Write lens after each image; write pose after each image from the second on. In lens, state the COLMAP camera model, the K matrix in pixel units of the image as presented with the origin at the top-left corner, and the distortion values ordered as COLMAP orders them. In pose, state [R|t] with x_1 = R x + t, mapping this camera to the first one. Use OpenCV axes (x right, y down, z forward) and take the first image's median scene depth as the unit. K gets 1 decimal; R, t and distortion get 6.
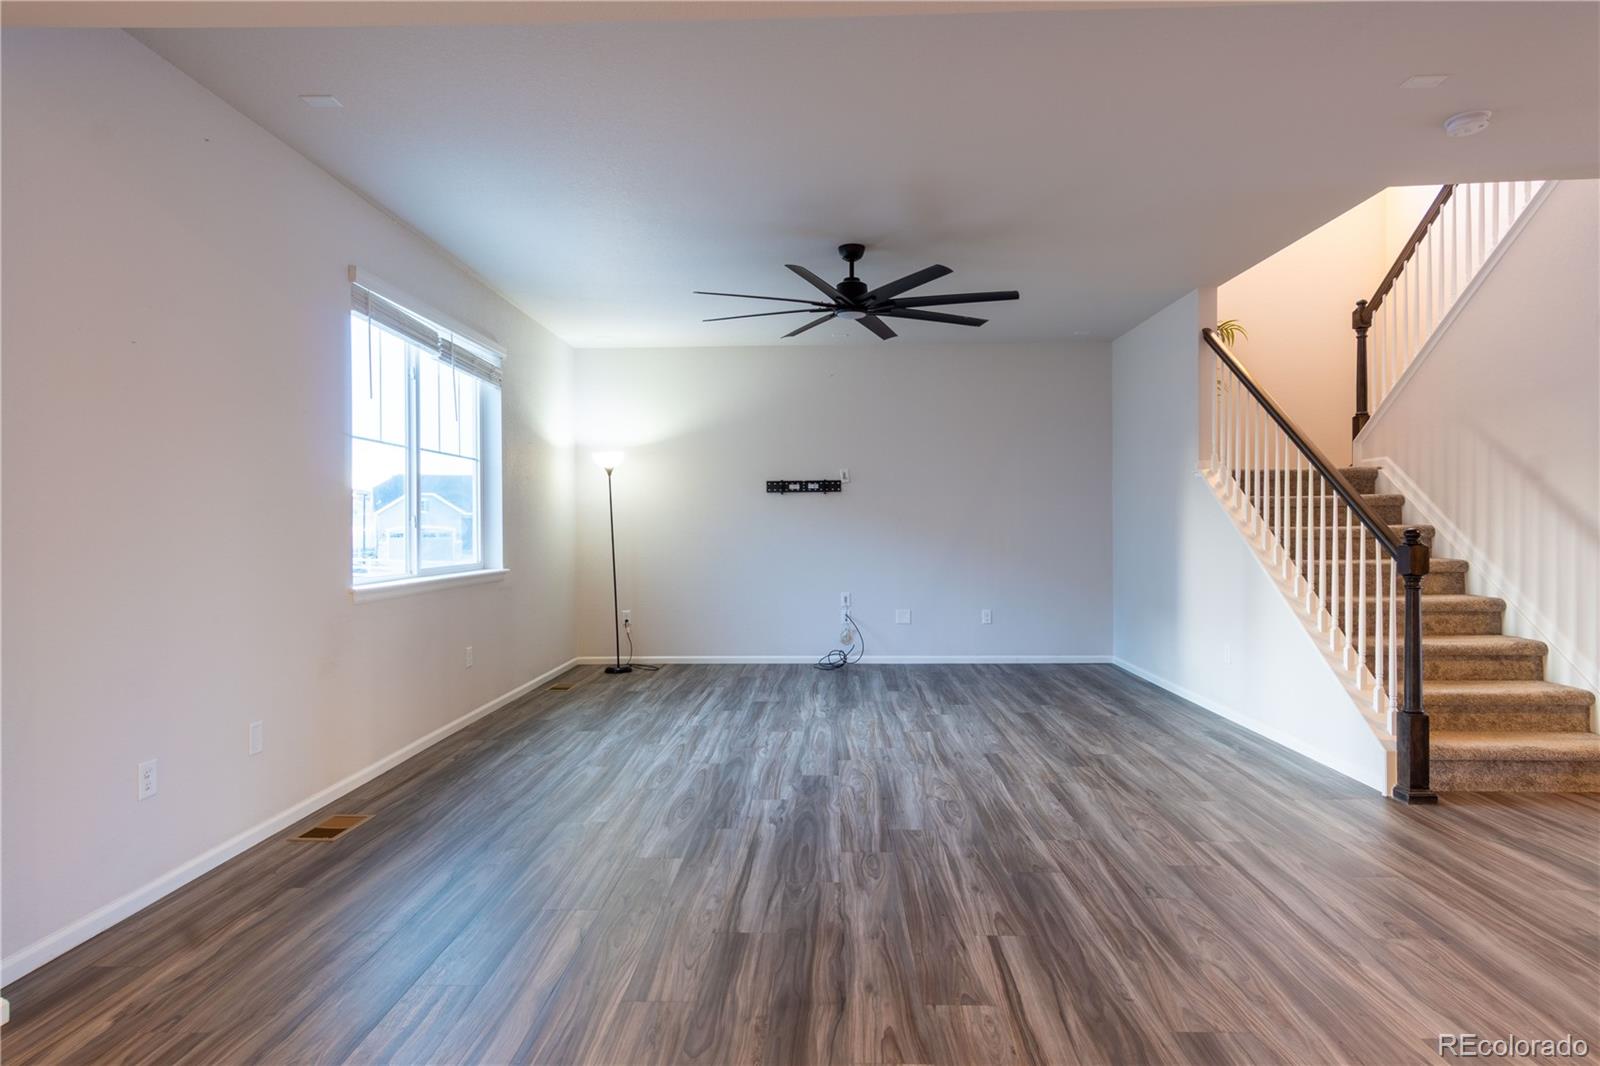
lens RADIAL K [[863.0, 0, 800.0], [0, 863.0, 533.0], [0, 0, 1]] dist [0.010893, -0.000264]
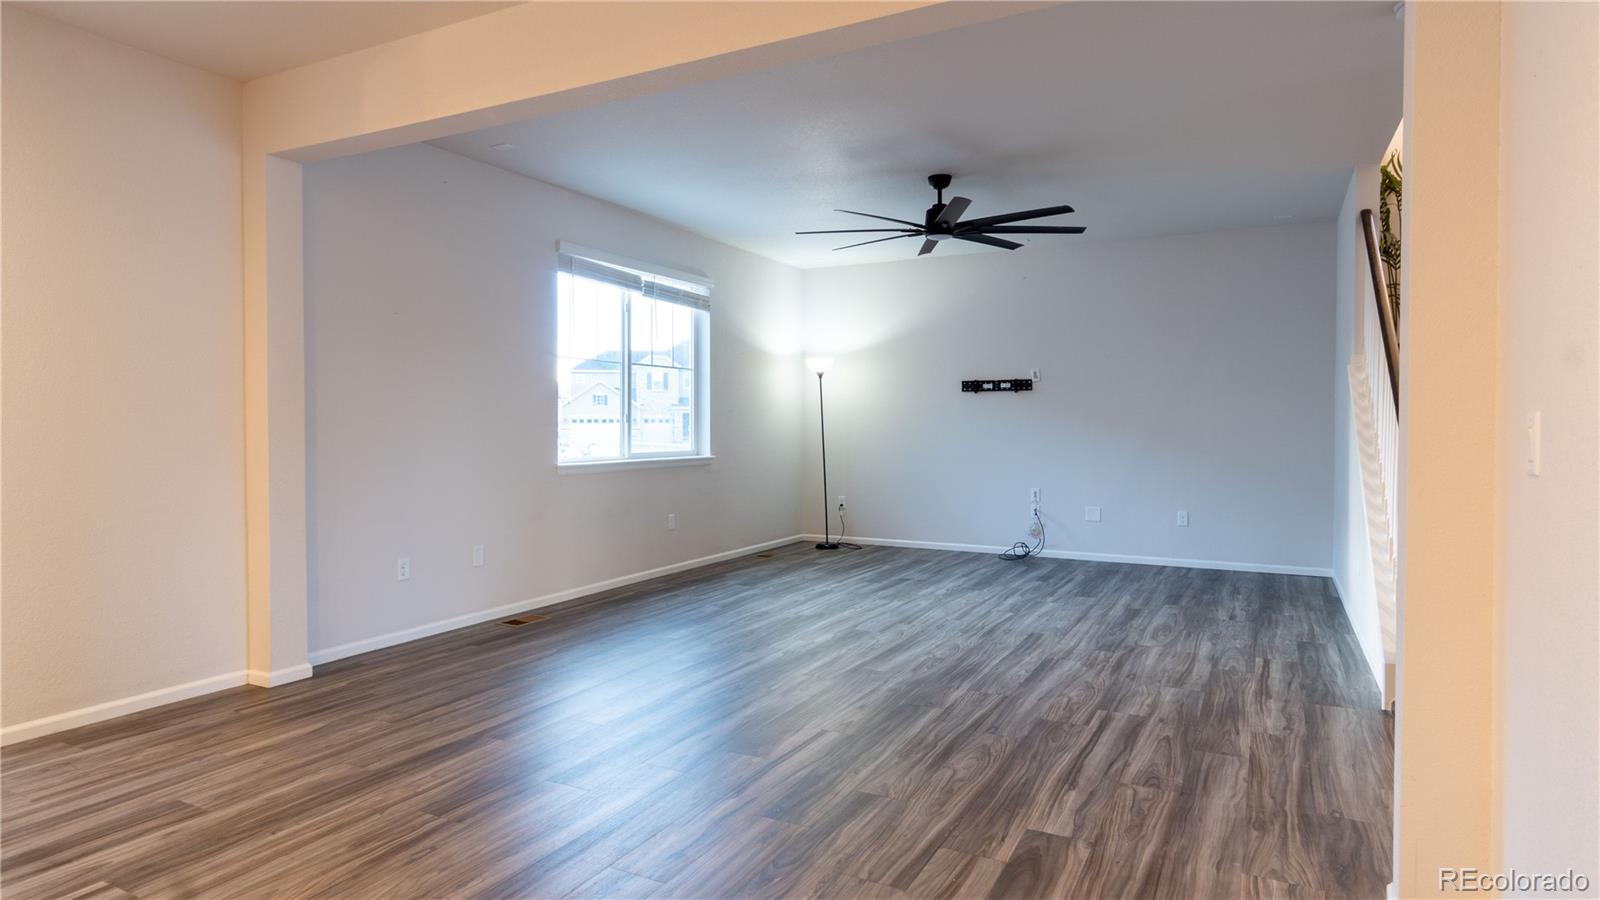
lens RADIAL K [[899.1, 0, 800.0], [0, 899.1, 450.0], [0, 0, 1]] dist [0.016496, -0.000310]
pose [[0.897505, 0.020498, -0.440527, 0.369936], [-0.009739, 0.999597, 0.026670, -0.003357], [0.440896, -0.019646, 0.897343, -0.124354]]
